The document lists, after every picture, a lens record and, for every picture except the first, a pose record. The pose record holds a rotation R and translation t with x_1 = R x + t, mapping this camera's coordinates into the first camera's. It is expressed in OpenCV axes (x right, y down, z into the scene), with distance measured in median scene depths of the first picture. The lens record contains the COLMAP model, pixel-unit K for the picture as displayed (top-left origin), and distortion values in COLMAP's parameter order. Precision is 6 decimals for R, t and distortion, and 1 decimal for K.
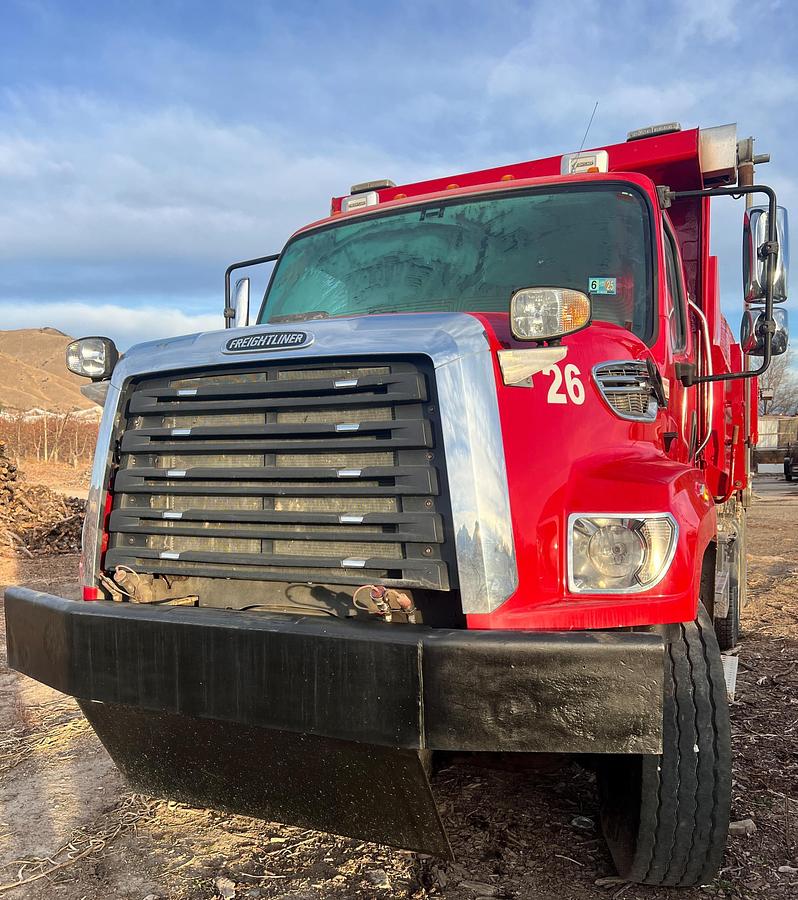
lens RADIAL K [[781.1, 0, 411.2], [0, 781.1, 509.4], [0, 0, 1]] dist [0.046257, -0.016936]
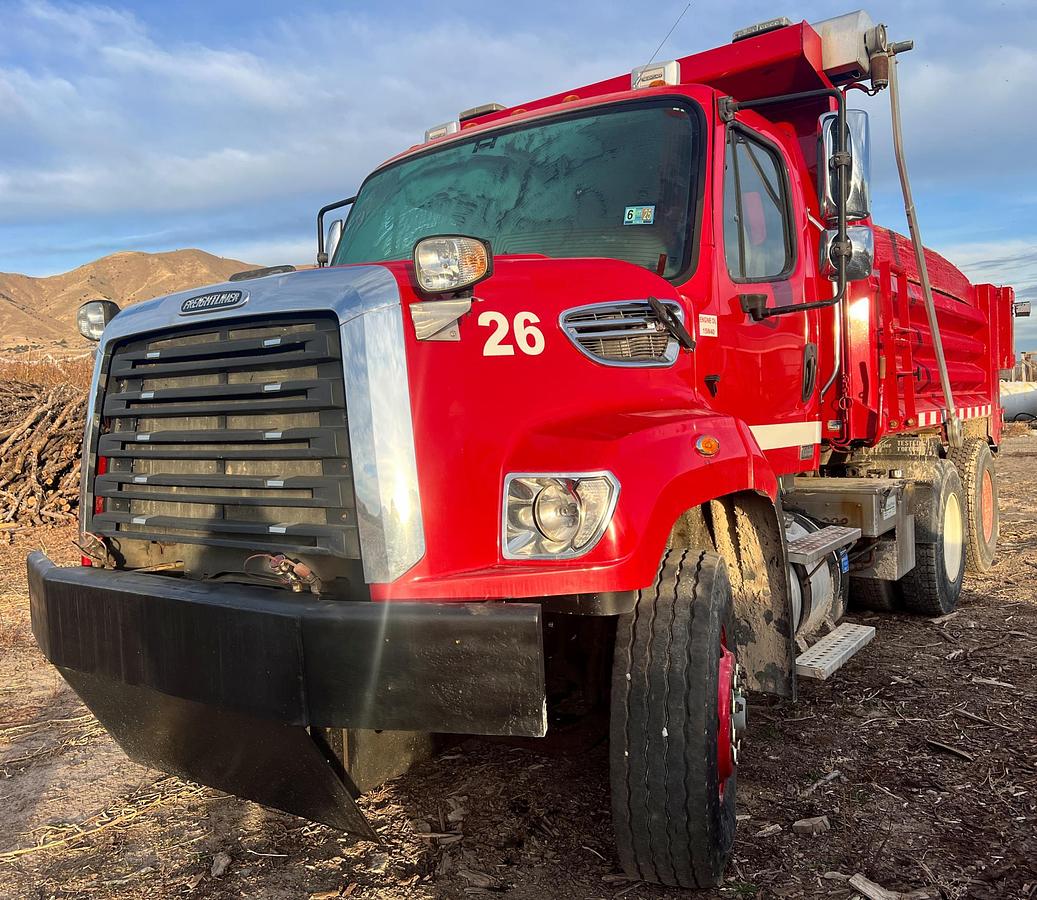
lens RADIAL K [[872.2, 0, 561.5], [0, 872.2, 440.7], [0, 0, 1]] dist [0.129389, -0.209450]
pose [[0.987169, -0.021292, -0.158250, 0.388766], [0.019530, 0.999729, -0.012682, -0.017293], [0.158477, 0.009429, 0.987318, -0.015580]]
